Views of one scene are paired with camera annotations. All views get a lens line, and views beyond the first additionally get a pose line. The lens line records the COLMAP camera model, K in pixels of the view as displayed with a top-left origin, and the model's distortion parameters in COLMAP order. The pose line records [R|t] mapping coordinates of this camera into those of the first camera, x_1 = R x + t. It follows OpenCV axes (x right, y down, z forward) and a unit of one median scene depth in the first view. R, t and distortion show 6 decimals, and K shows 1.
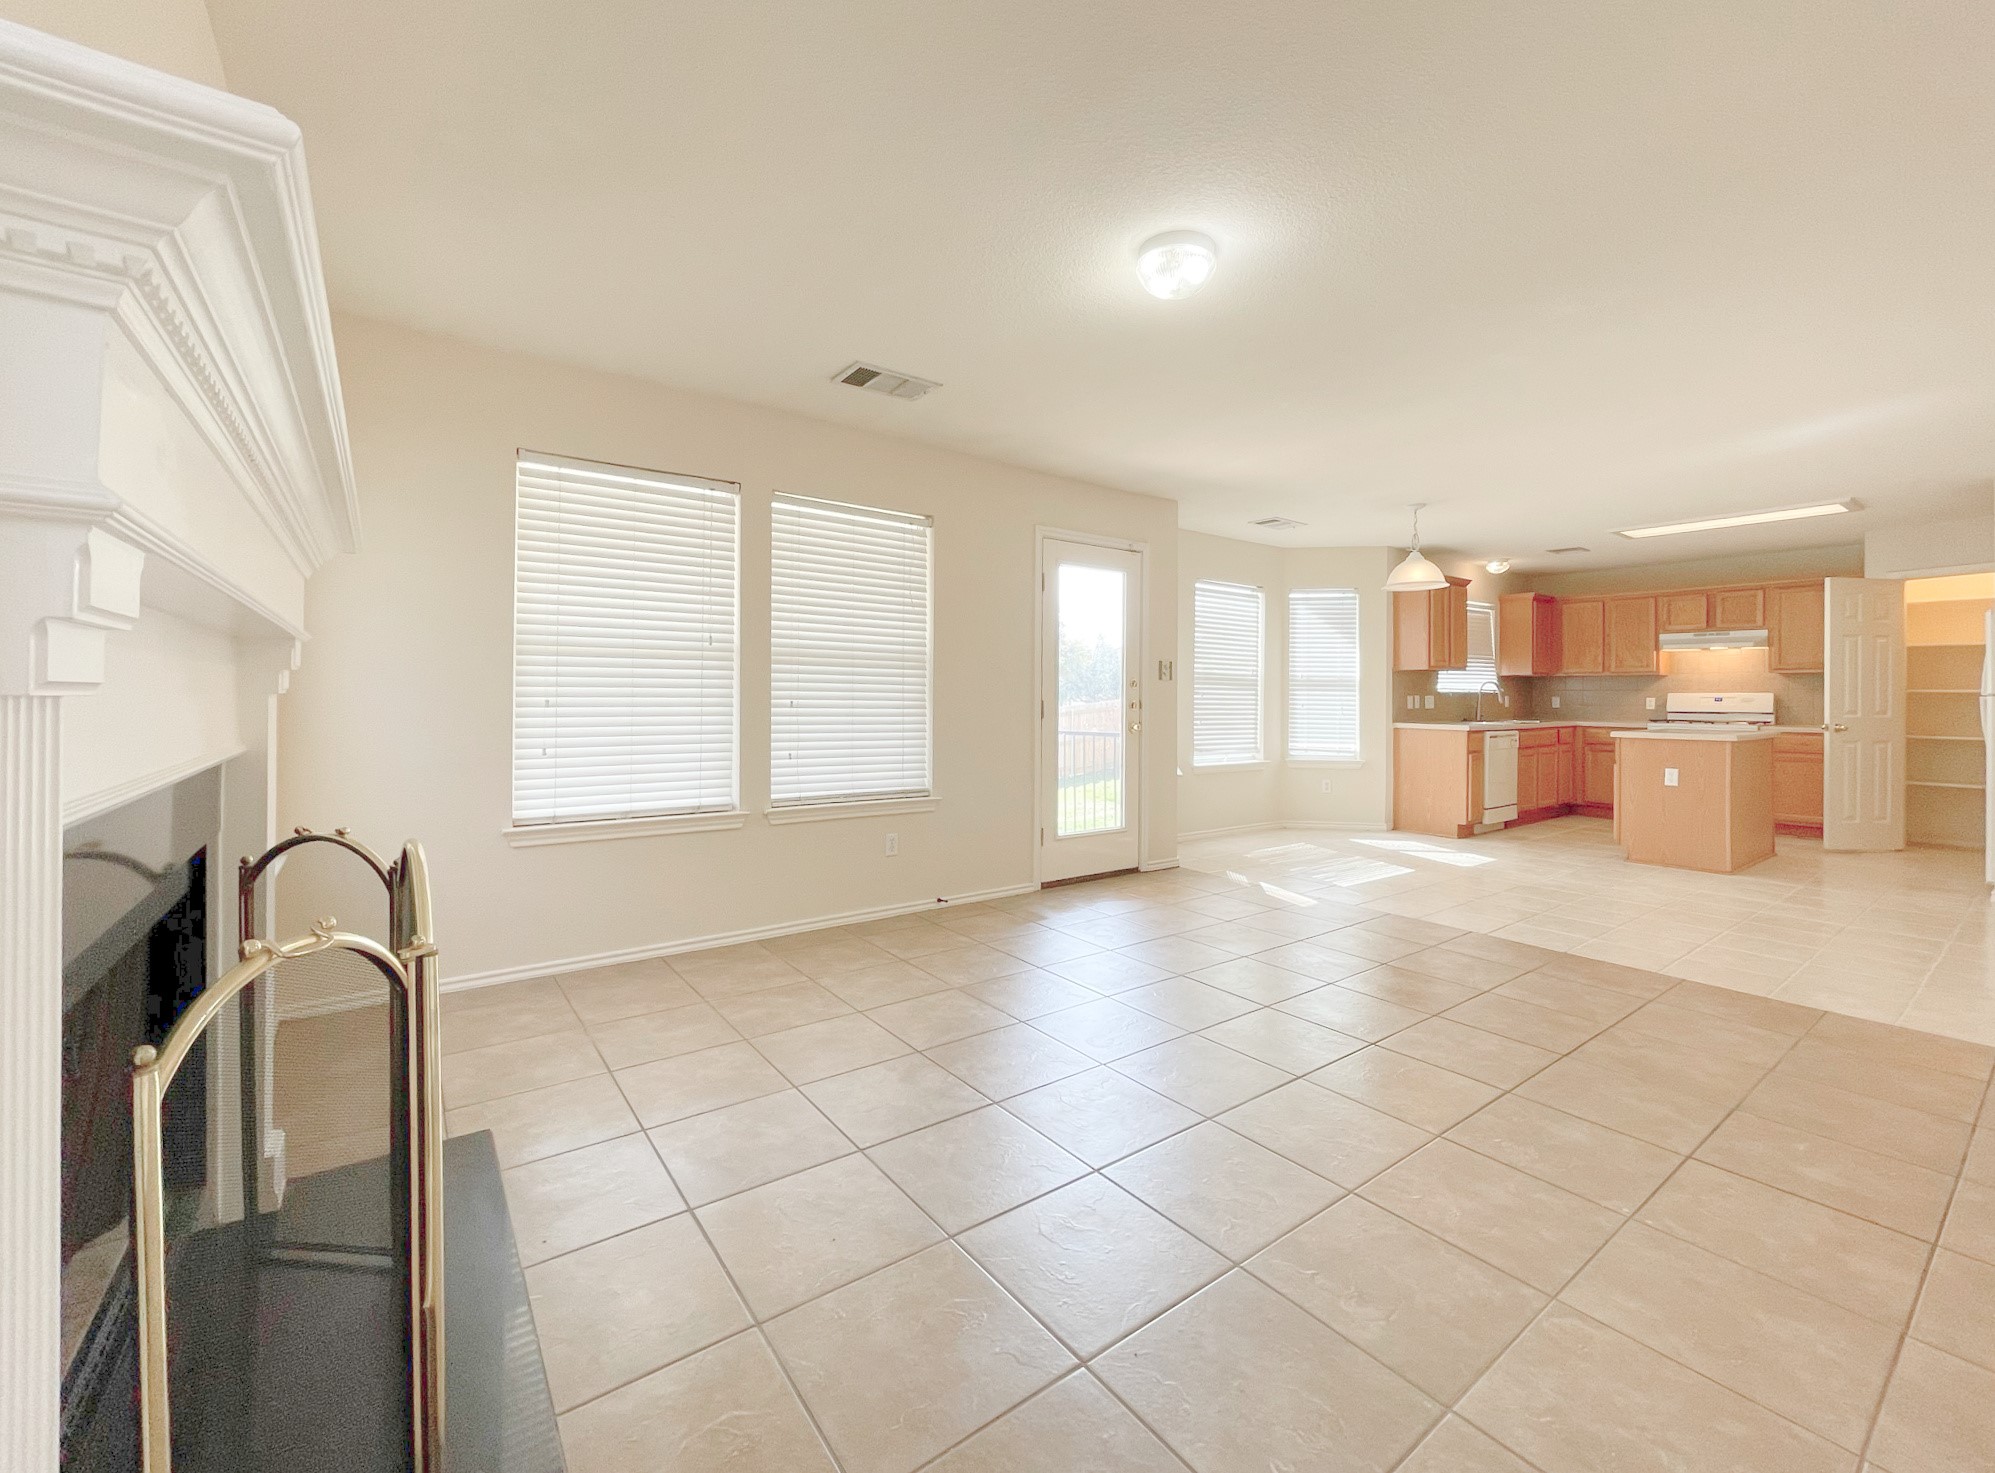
lens RADIAL K [[826.3, 0, 1015.2], [0, 826.3, 692.9], [0, 0, 1]] dist [-0.003039, 0.000740]
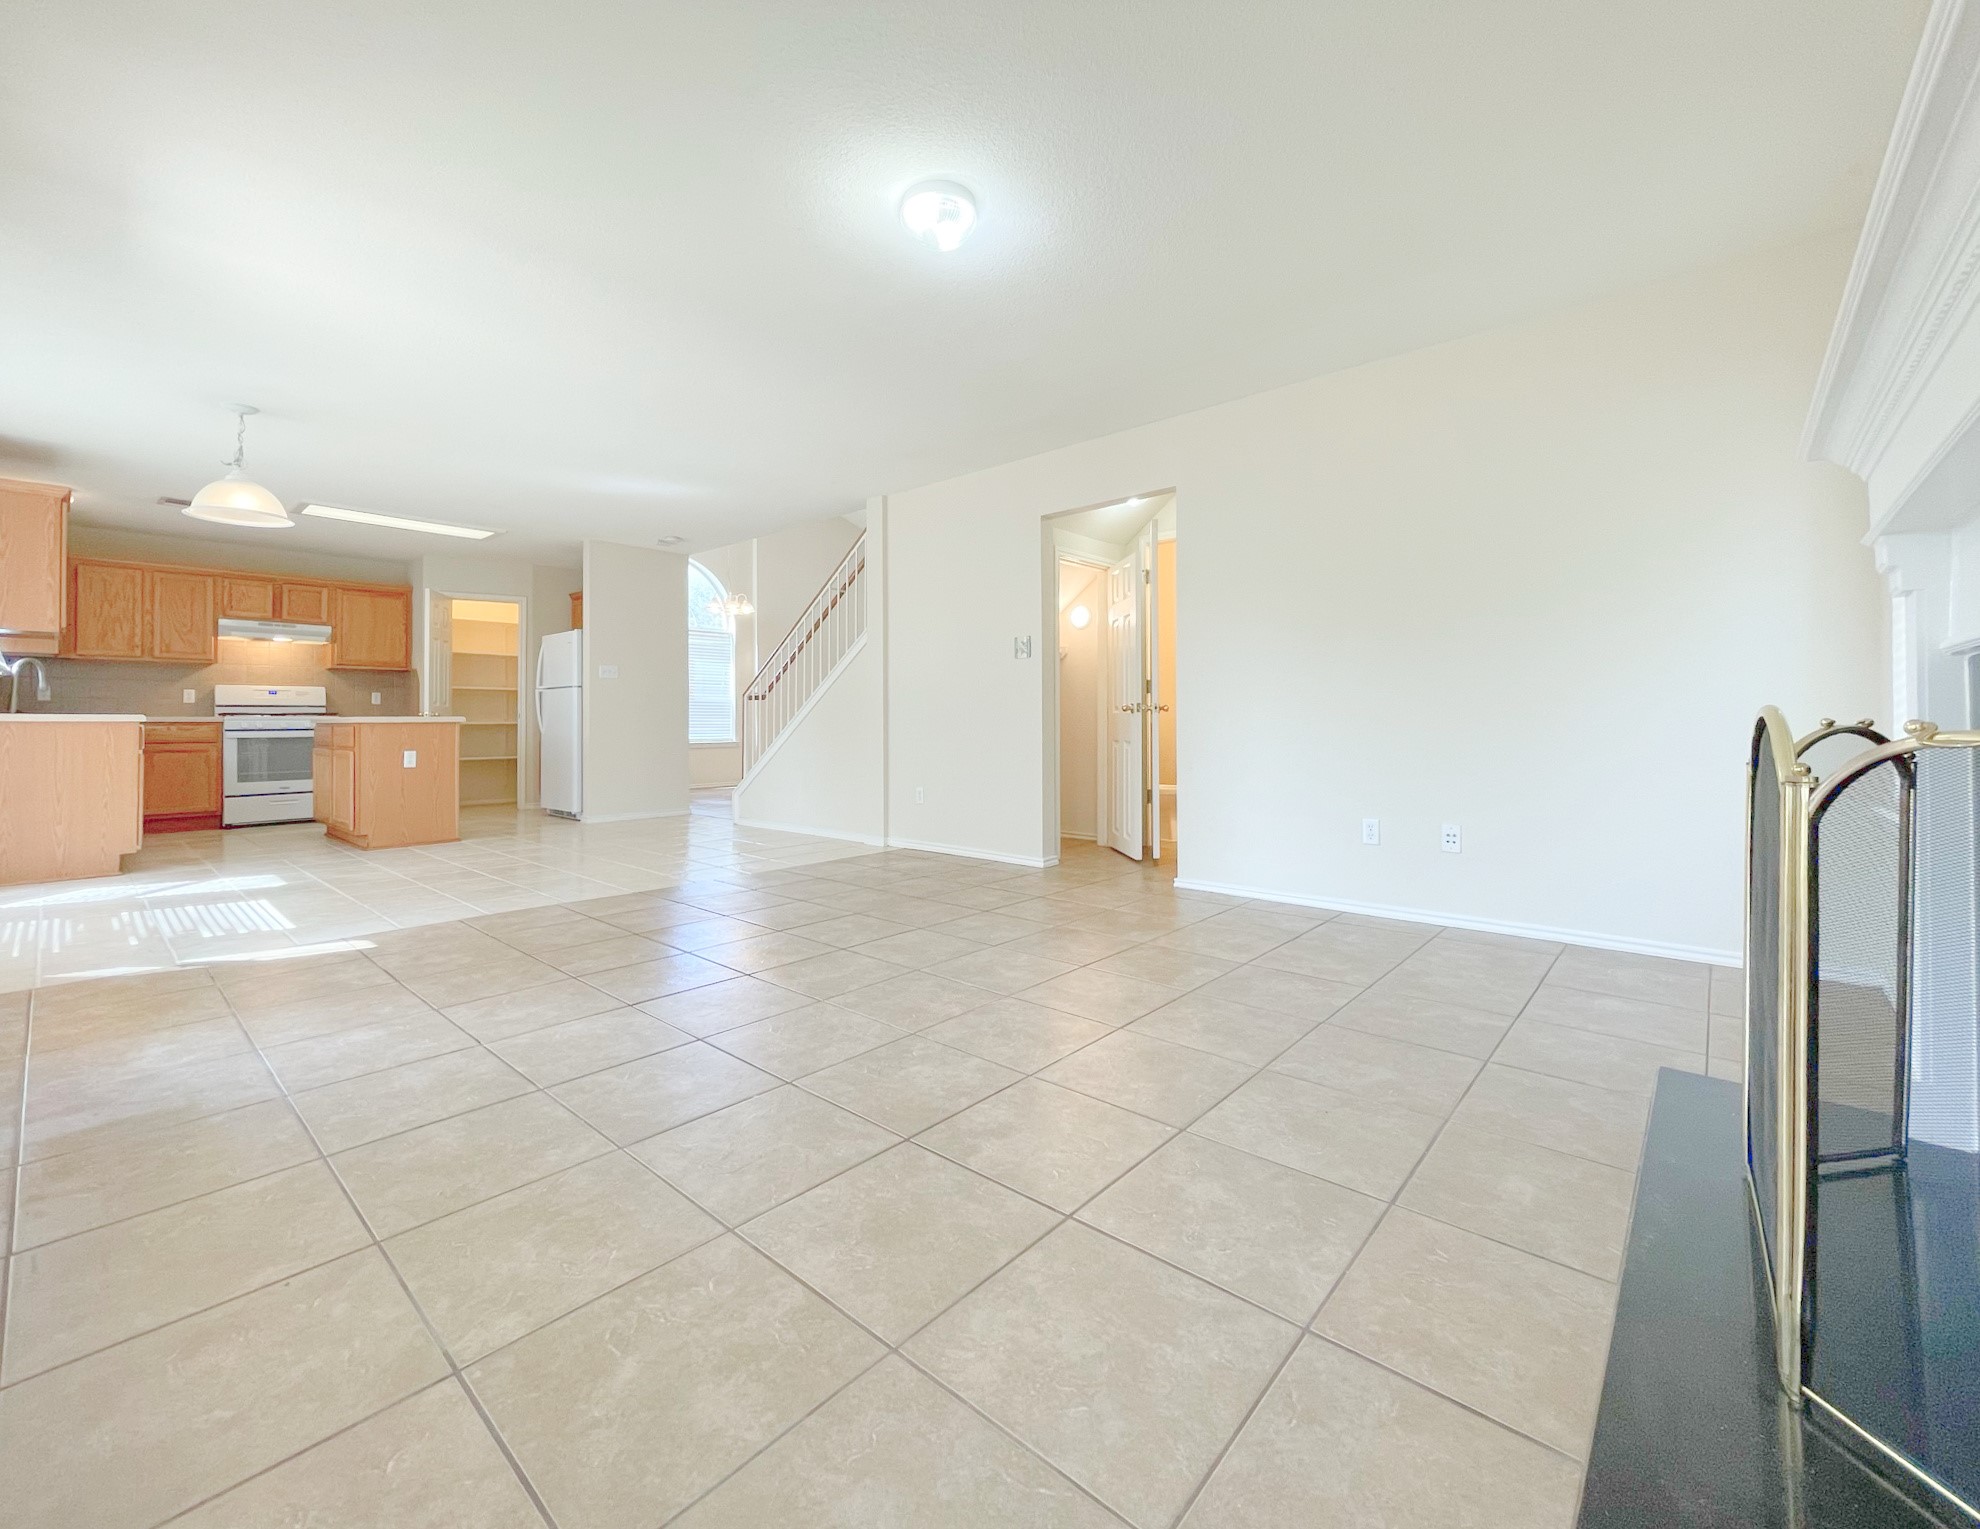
lens RADIAL K [[821.1, 0, 972.5], [0, 821.1, 710.7], [0, 0, 1]] dist [0.000122, 0.000359]
pose [[-0.178155, 0.004977, 0.983990, -0.278005], [-0.005373, 0.999967, -0.006031, 0.034173], [-0.983988, -0.006362, -0.178122, 0.383466]]
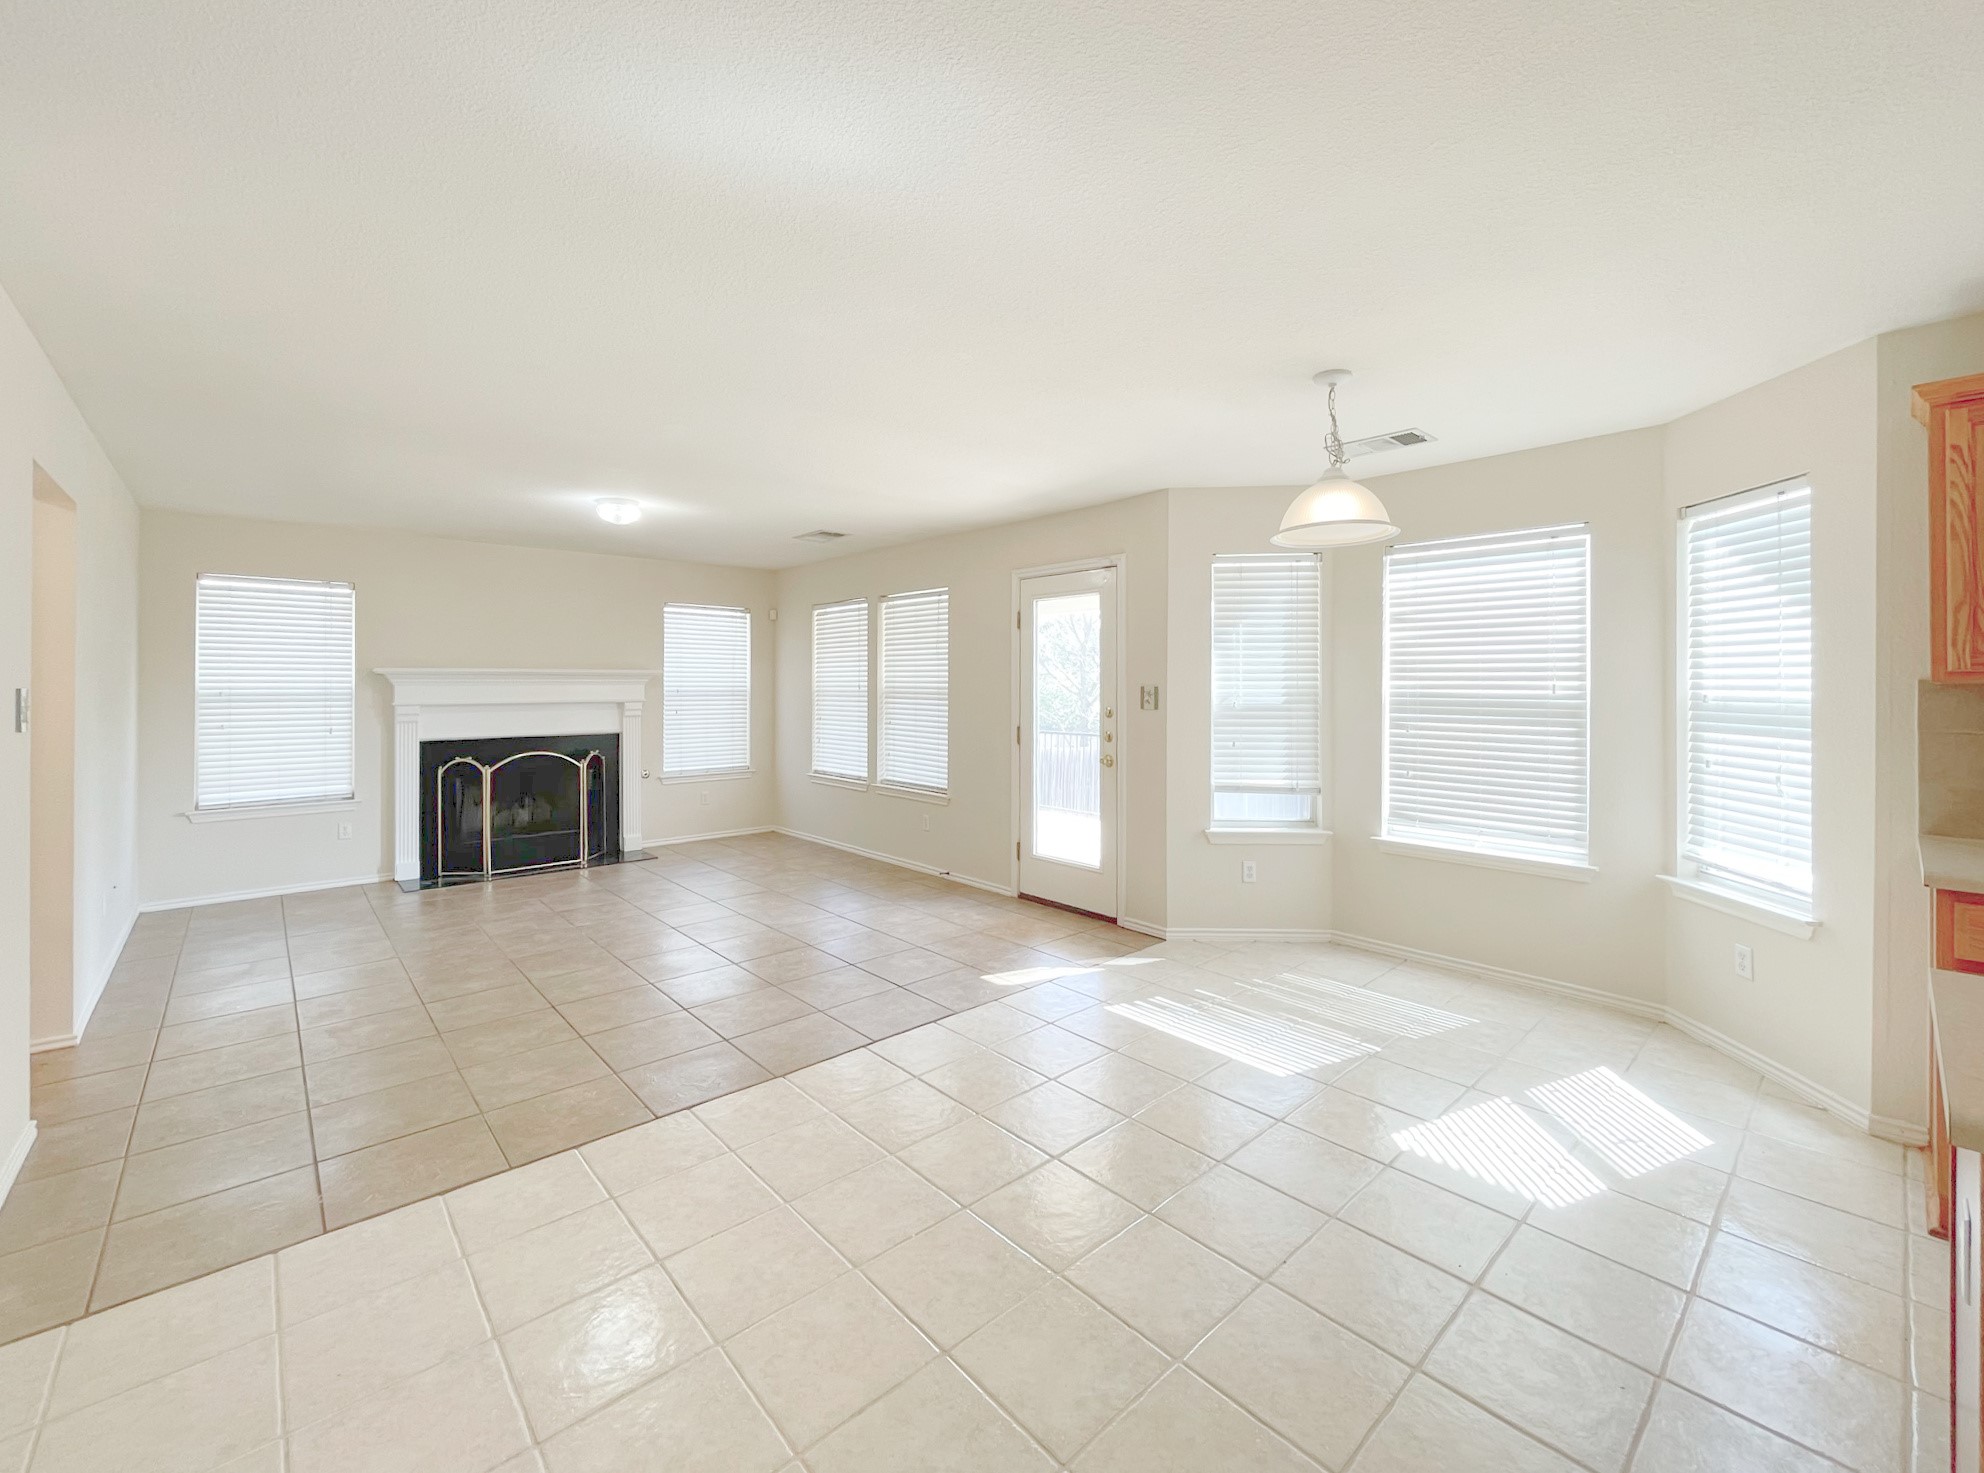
lens RADIAL K [[821.8, 0, 999.2], [0, 821.8, 681.7], [0, 0, 1]] dist [-0.003039, 0.000740]
pose [[0.087464, -0.013044, -0.996082, 0.768650], [0.005486, 0.999905, -0.012612, -0.026082], [0.996153, -0.004361, 0.087527, 0.595403]]
